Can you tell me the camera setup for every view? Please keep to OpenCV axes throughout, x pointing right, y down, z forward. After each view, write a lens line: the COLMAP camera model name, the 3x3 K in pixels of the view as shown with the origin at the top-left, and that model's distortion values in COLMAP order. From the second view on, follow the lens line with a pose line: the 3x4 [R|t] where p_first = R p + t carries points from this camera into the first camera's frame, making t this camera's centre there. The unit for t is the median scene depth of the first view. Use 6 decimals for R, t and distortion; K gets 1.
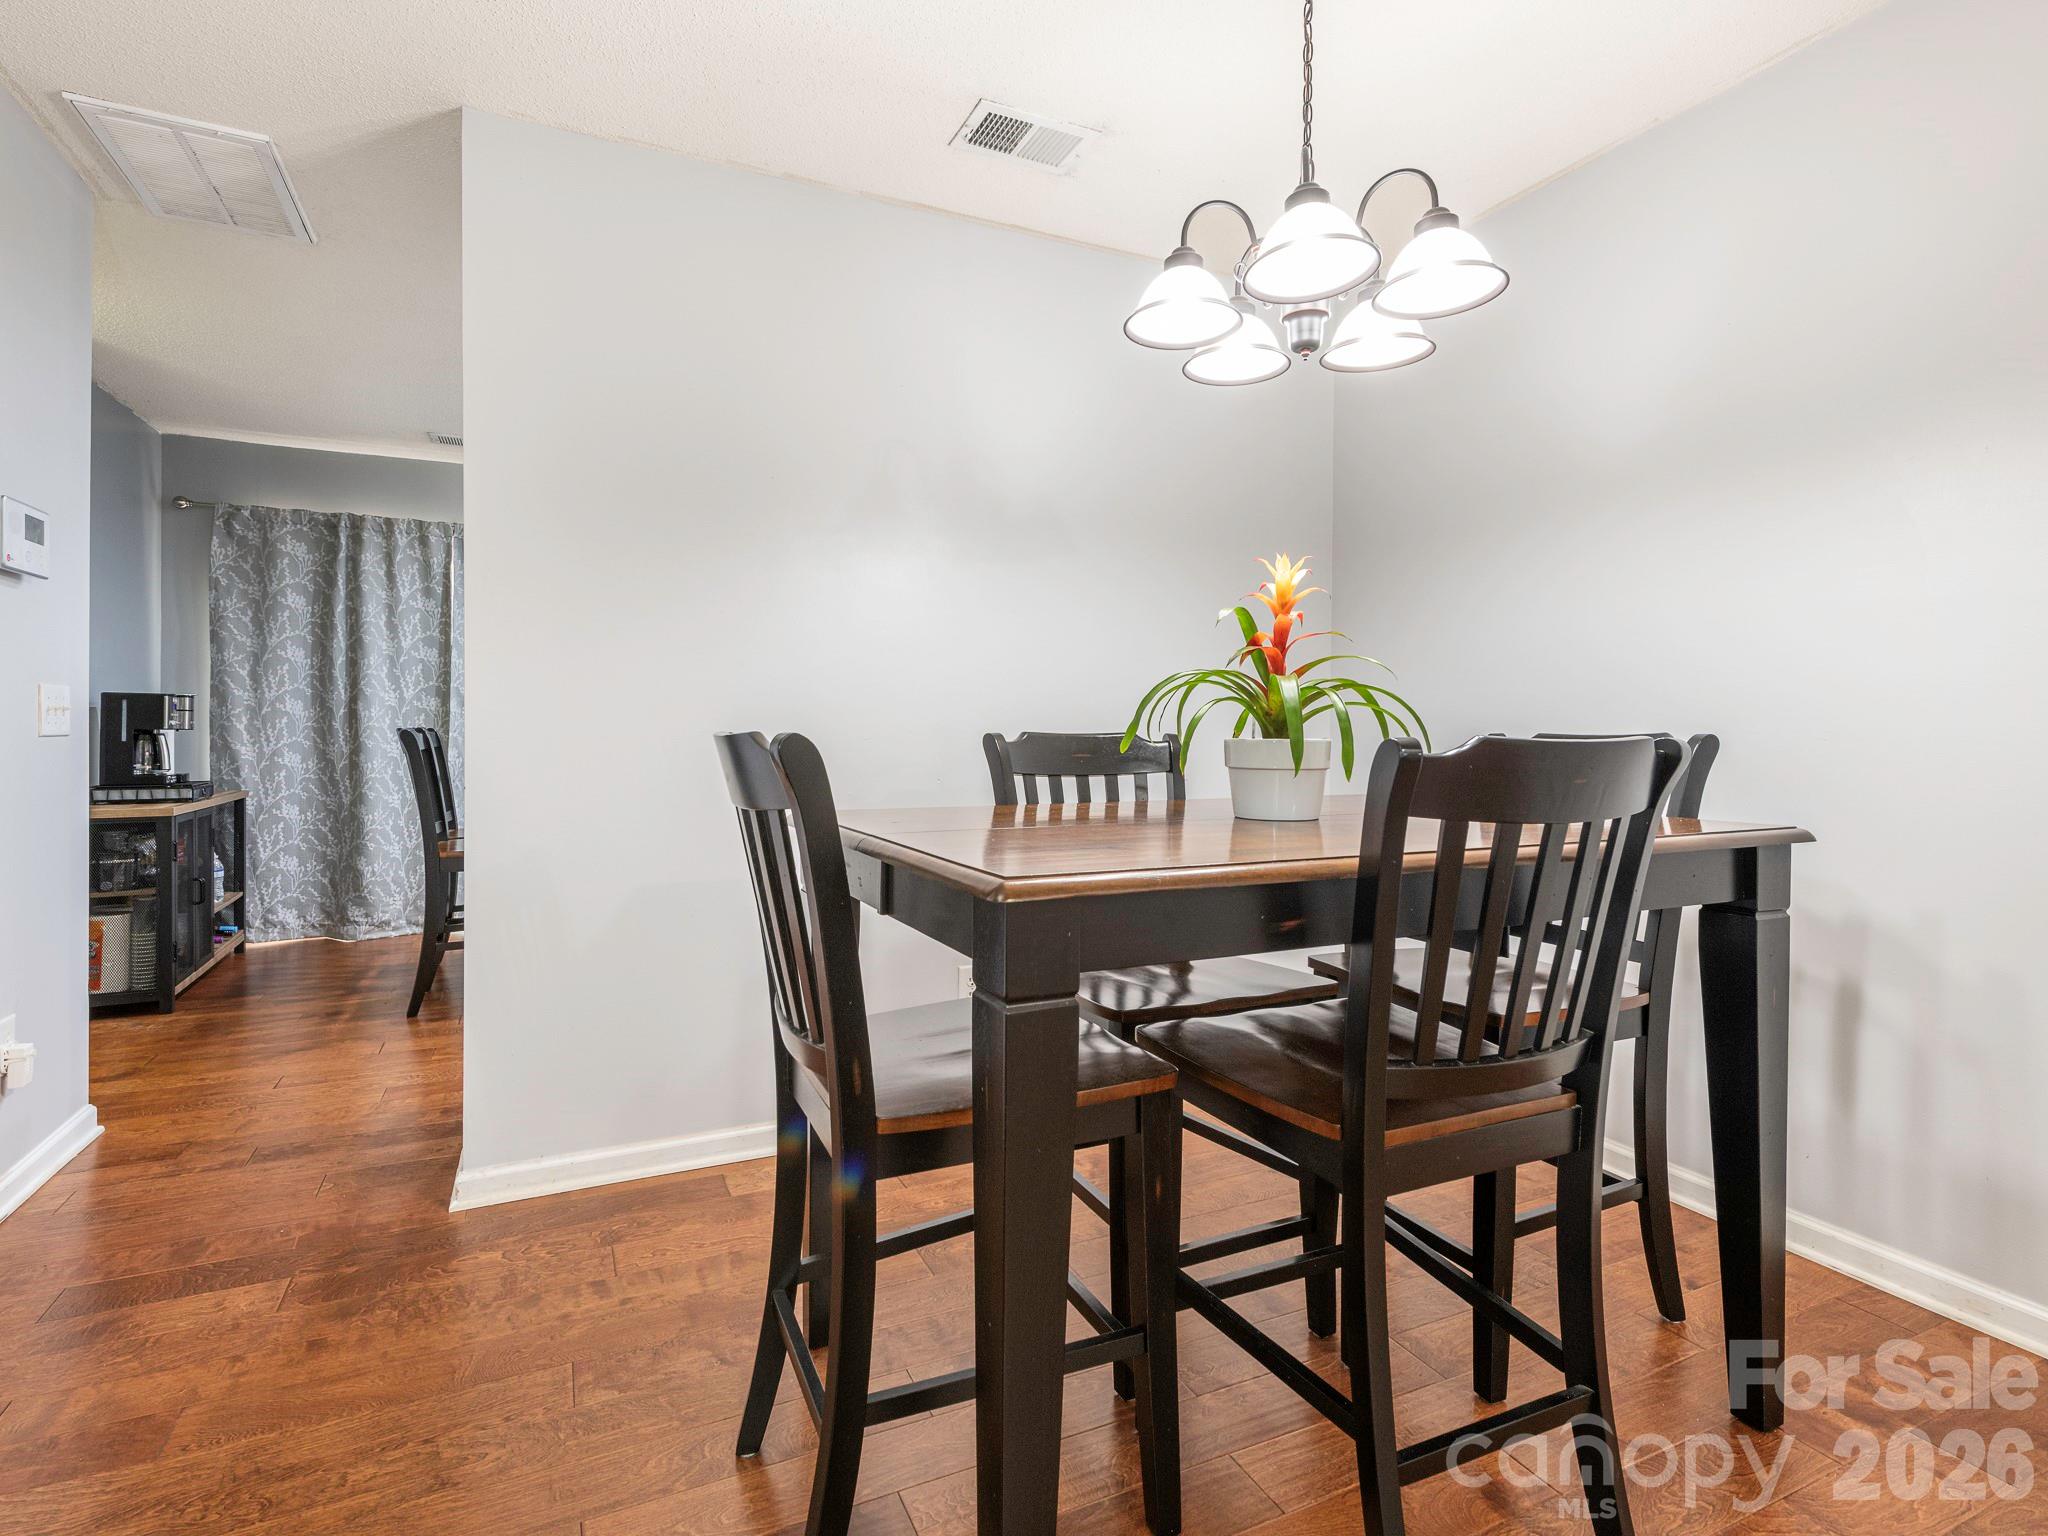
lens RADIAL K [[988.5, 0, 984.1], [0, 988.5, 739.2], [0, 0, 1]] dist [0.004425, 0.000811]
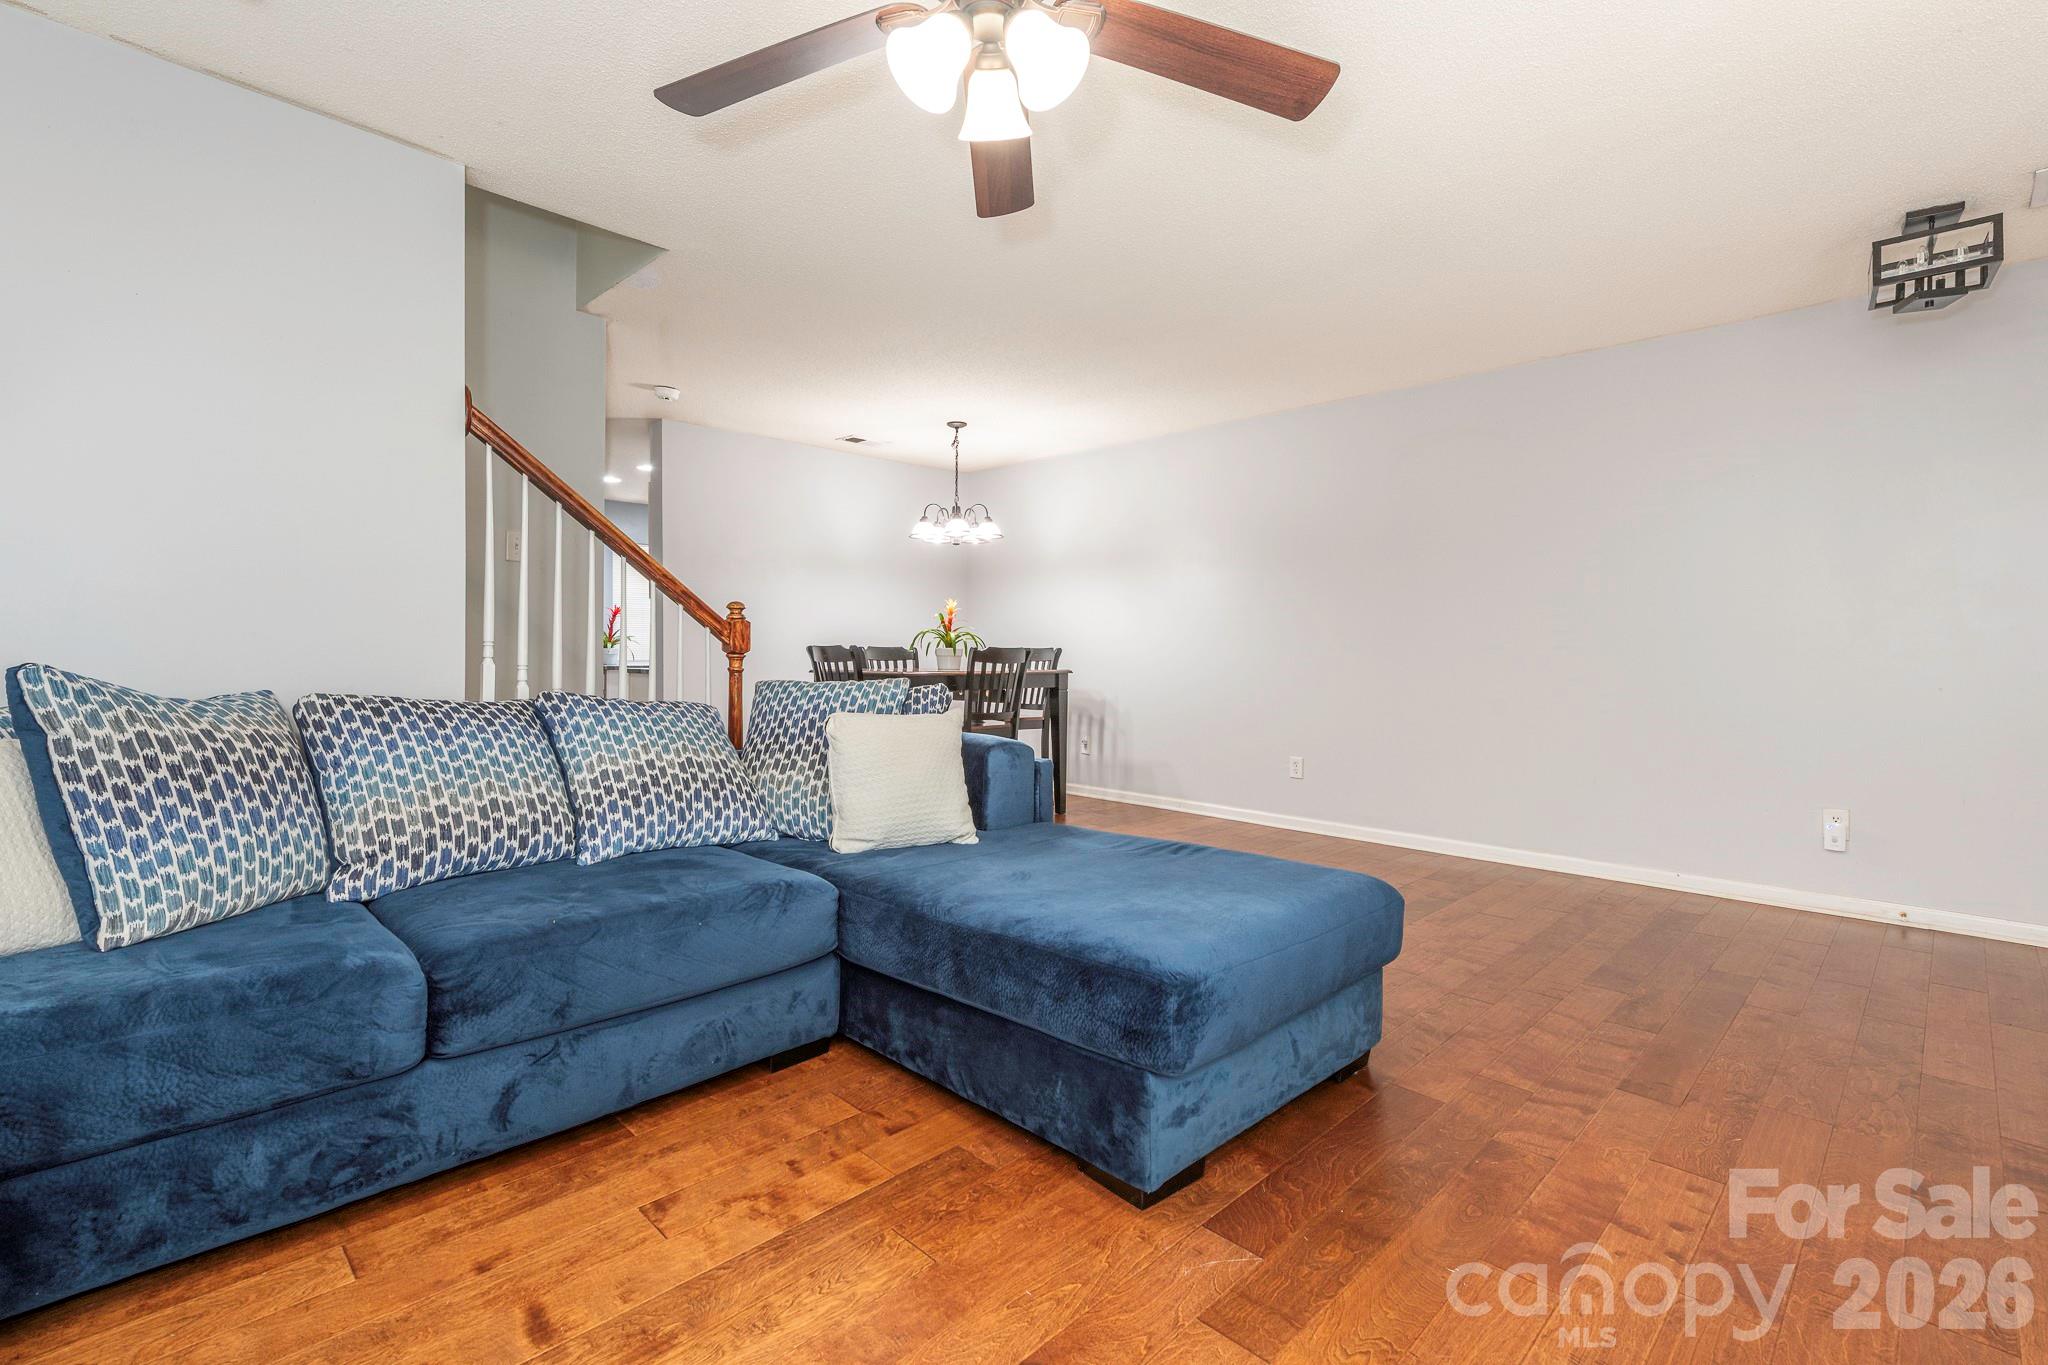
lens RADIAL K [[925.1, 0, 1006.3], [0, 925.1, 668.1], [0, 0, 1]] dist [0.008171, -0.000154]
pose [[0.933111, -0.006827, 0.359525, -0.267922], [0.002411, 0.999916, 0.012730, 0.011201], [-0.359581, -0.011012, 0.933049, -0.825235]]
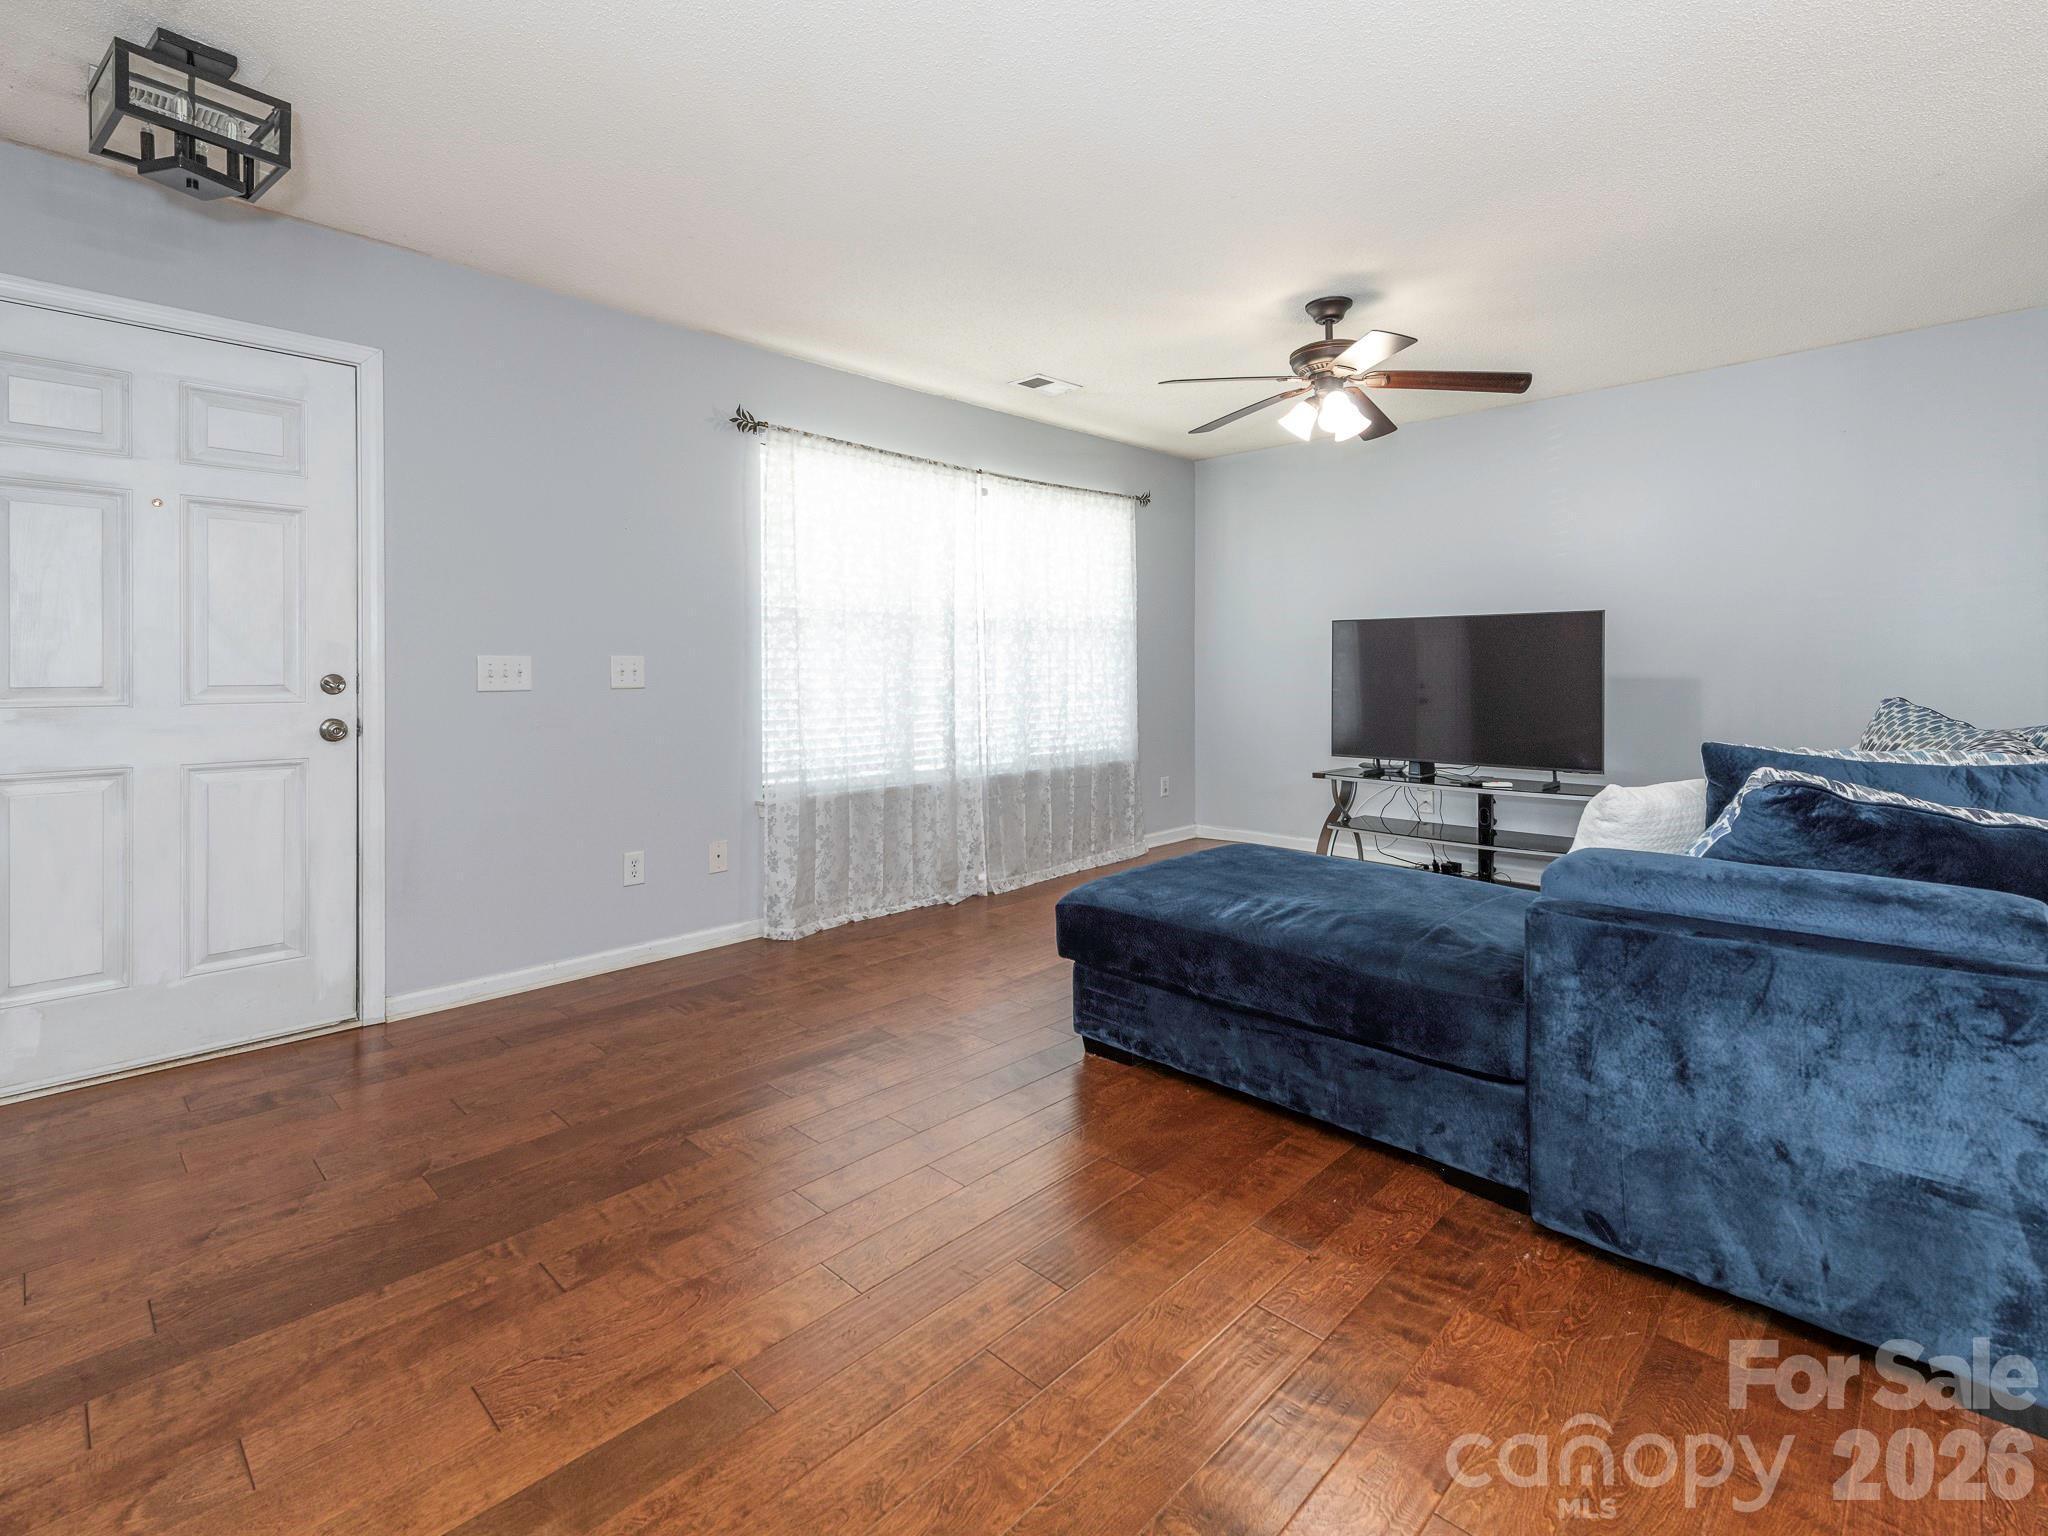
lens RADIAL K [[956.7, 0, 1002.6], [0, 956.7, 668.4], [0, 0, 1]] dist [0.000377, 0.000463]
pose [[-0.932609, -0.007733, -0.360806, 0.378599], [-0.011054, 0.999913, 0.007143, -0.009312], [0.360719, 0.010650, -0.932614, 0.128397]]
